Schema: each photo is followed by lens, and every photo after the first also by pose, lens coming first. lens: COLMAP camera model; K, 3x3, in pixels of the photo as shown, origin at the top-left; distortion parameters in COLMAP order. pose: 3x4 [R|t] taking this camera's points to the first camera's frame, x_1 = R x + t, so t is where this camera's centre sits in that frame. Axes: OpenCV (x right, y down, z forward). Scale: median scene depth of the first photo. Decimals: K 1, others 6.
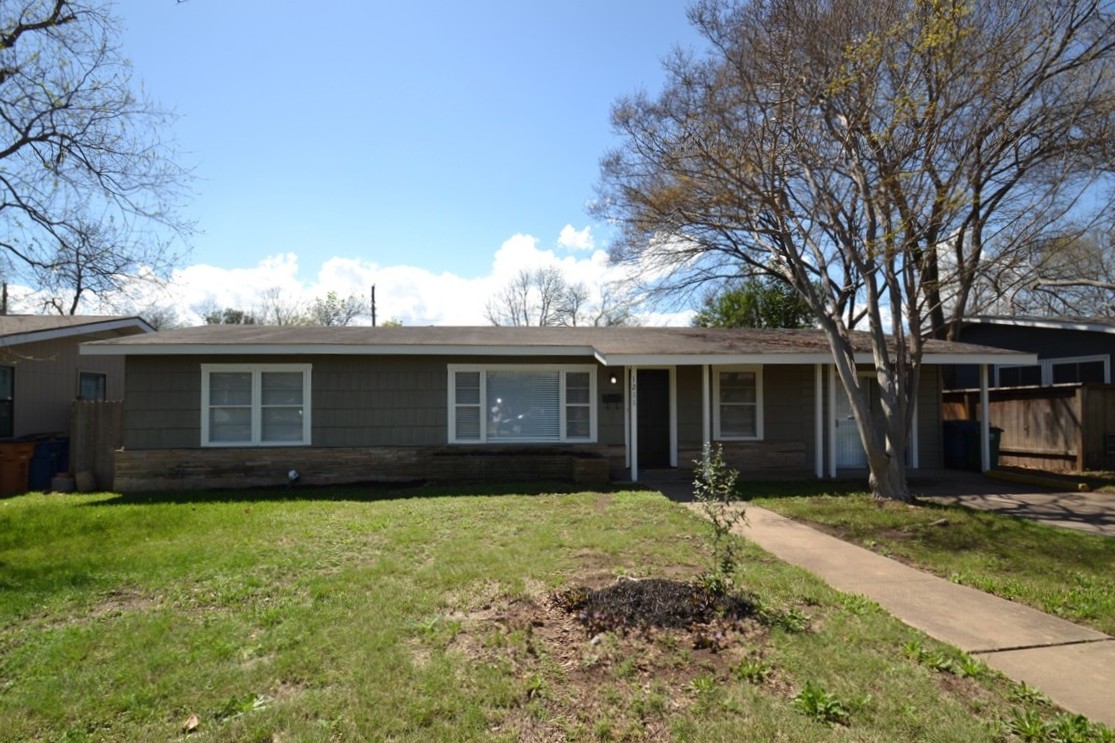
lens RADIAL K [[489.7, 0, 557.8], [0, 489.7, 373.8], [0, 0, 1]] dist [-0.010958, -0.001043]
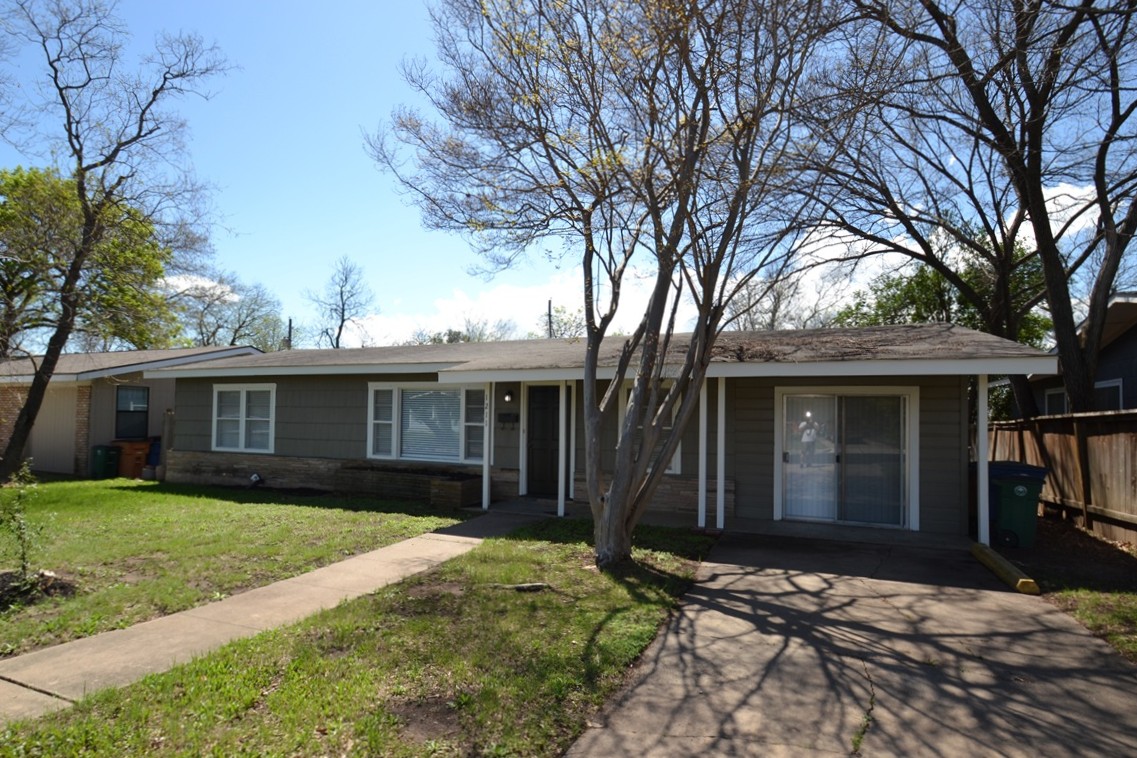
lens RADIAL K [[540.8, 0, 569.1], [0, 540.8, 381.6], [0, 0, 1]] dist [-0.012099, 0.000247]
pose [[0.904412, -0.010797, -0.426524, 0.659892], [0.006400, 0.999911, -0.011741, -0.004998], [0.426613, 0.007889, 0.904400, 0.136898]]
